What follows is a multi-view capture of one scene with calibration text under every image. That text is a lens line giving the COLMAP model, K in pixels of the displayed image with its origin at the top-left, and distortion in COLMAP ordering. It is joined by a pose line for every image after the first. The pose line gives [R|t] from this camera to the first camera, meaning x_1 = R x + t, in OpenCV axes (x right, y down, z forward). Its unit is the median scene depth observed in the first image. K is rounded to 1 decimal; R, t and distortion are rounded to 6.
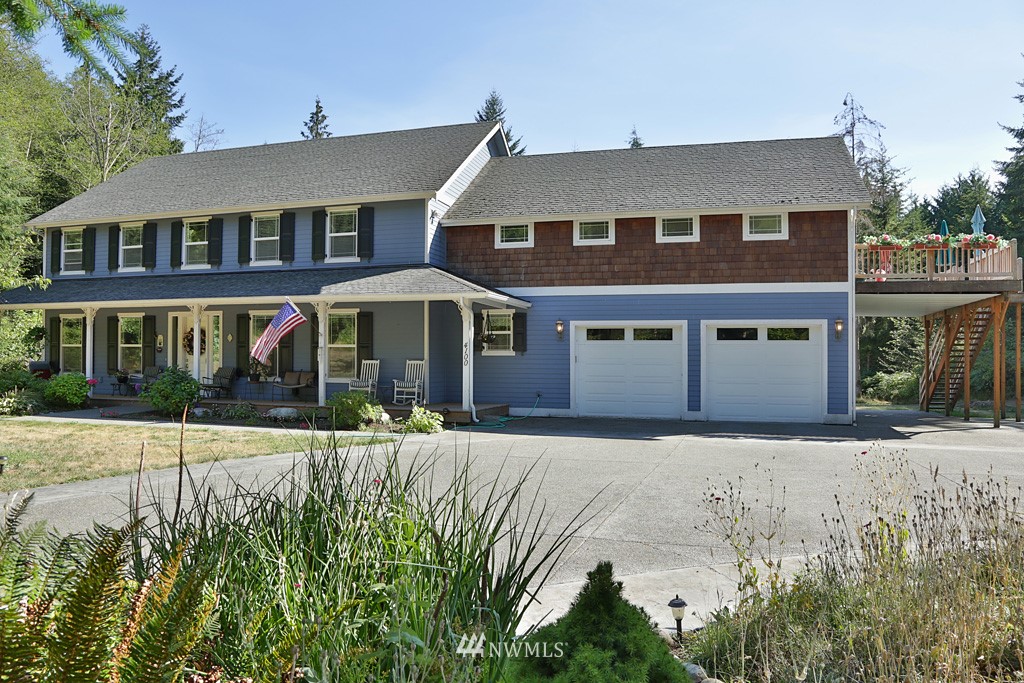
lens RADIAL K [[698.1, 0, 512.0], [0, 698.1, 341.5], [0, 0, 1]] dist [-0.065566, 0.002627]
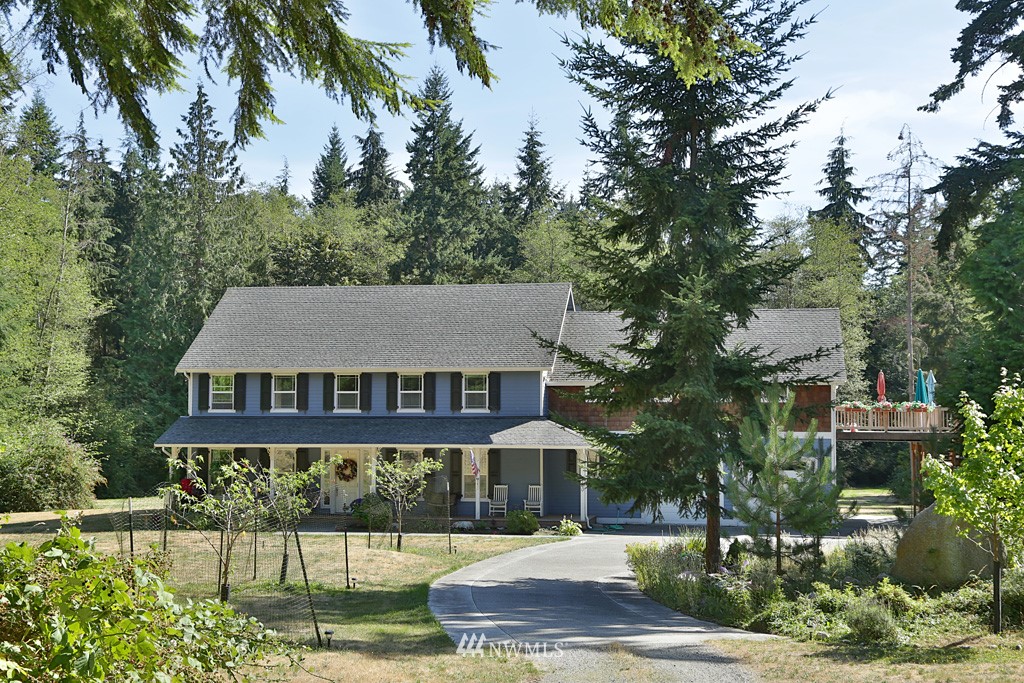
lens RADIAL K [[1433.7, 0, 512.0], [0, 1433.7, 341.5], [0, 0, 1]] dist [0.148580, 0.007332]
pose [[0.991679, 0.001368, 0.128731, -0.532090], [0.000798, 0.999859, -0.016775, -0.204680], [-0.128736, 0.016738, 0.991538, -1.788976]]
